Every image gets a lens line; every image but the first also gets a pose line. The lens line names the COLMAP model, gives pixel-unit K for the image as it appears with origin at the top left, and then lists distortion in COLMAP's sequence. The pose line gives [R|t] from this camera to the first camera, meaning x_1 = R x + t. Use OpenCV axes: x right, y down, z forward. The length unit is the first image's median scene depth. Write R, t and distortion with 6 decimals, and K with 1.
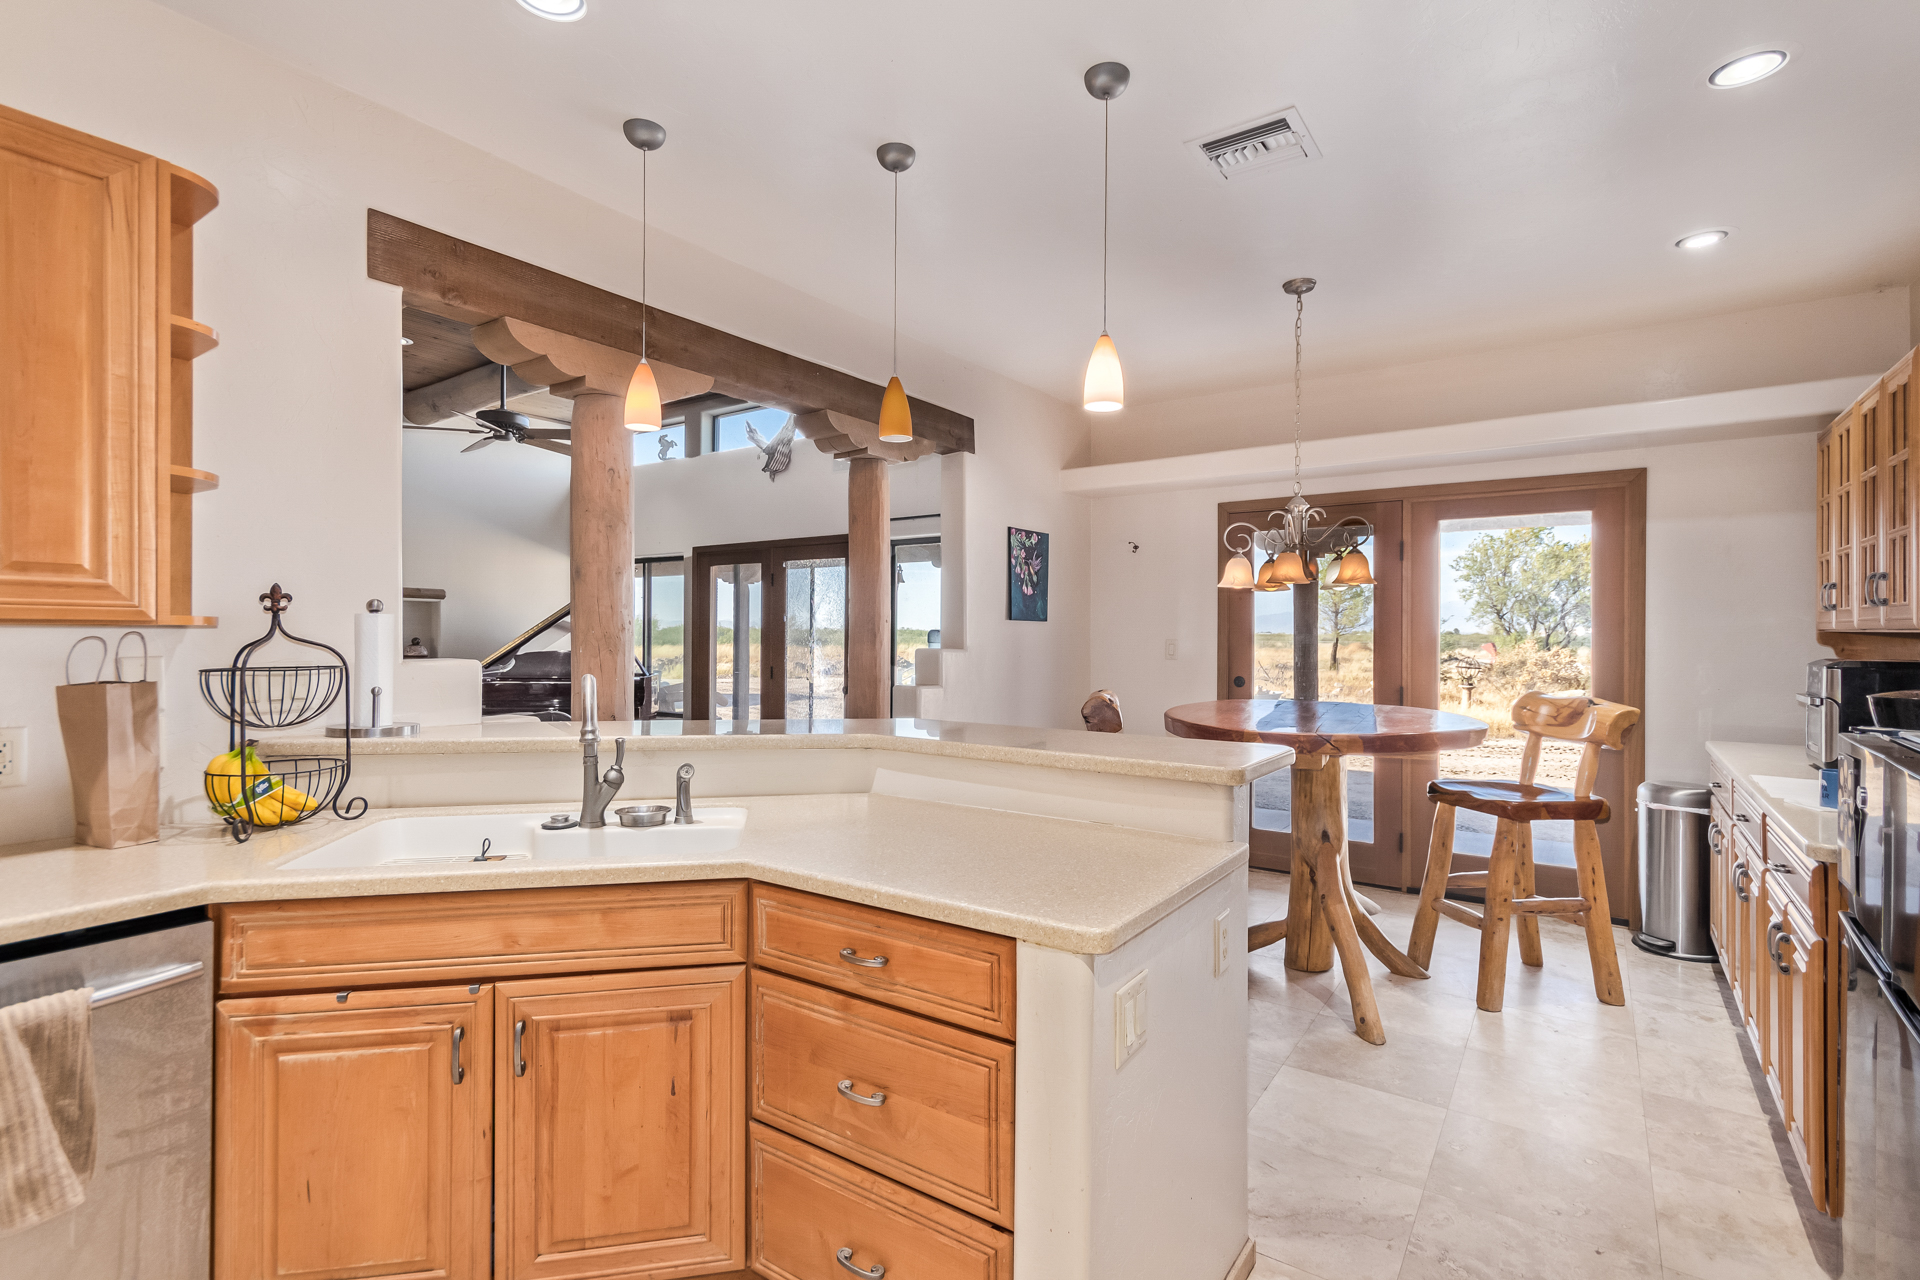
lens RADIAL K [[905.3, 0, 960.0], [0, 905.3, 640.0], [0, 0, 1]] dist [0.001595, 0.000336]
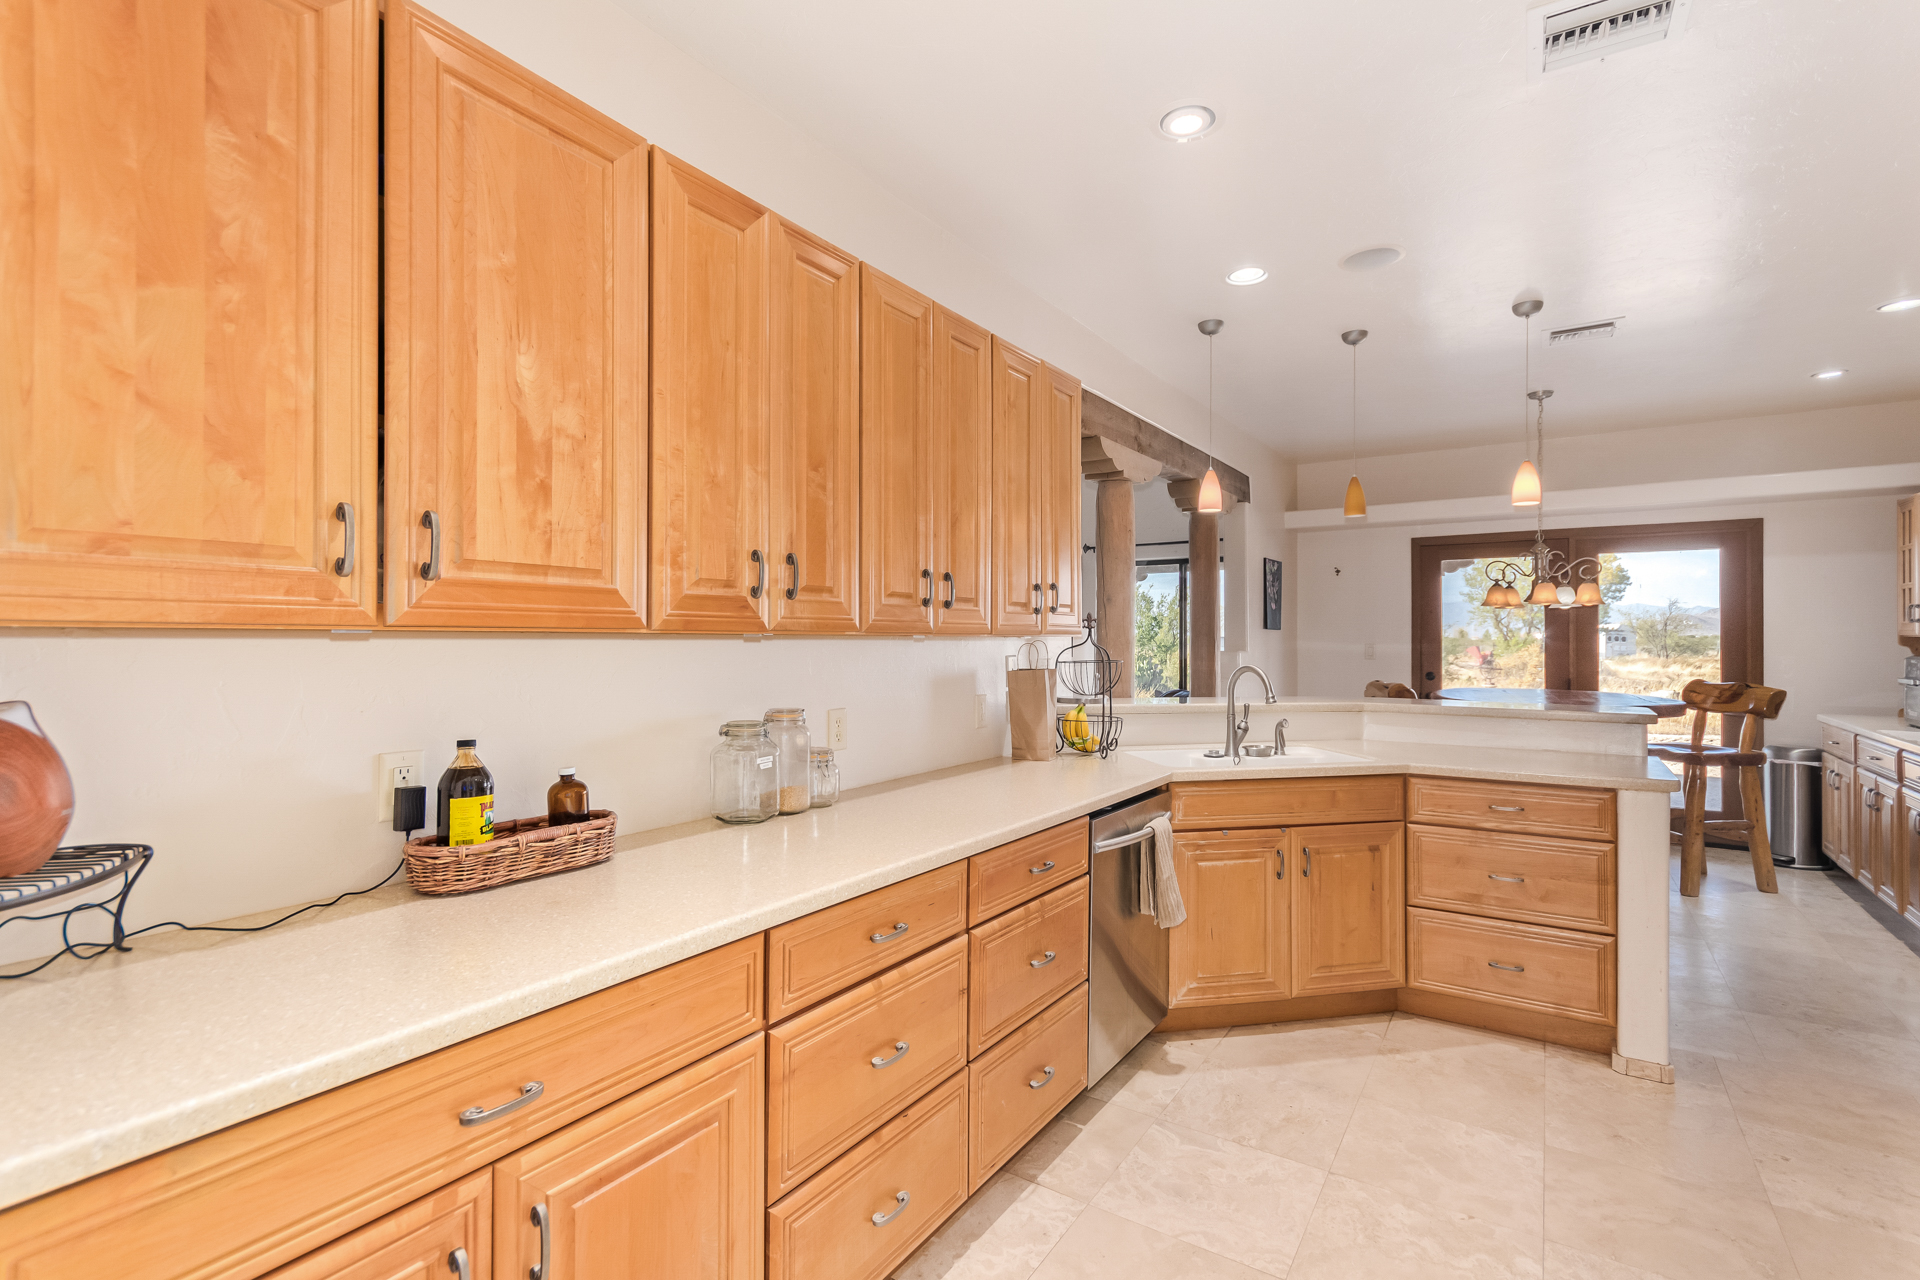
lens RADIAL K [[883.0, 0, 960.0], [0, 883.0, 640.0], [0, 0, 1]] dist [-0.000066, -0.000170]
pose [[0.999882, -0.002166, 0.015208, -0.581155], [0.002221, 0.999991, -0.003603, -0.002785], [-0.015201, 0.003636, 0.999878, -0.389873]]
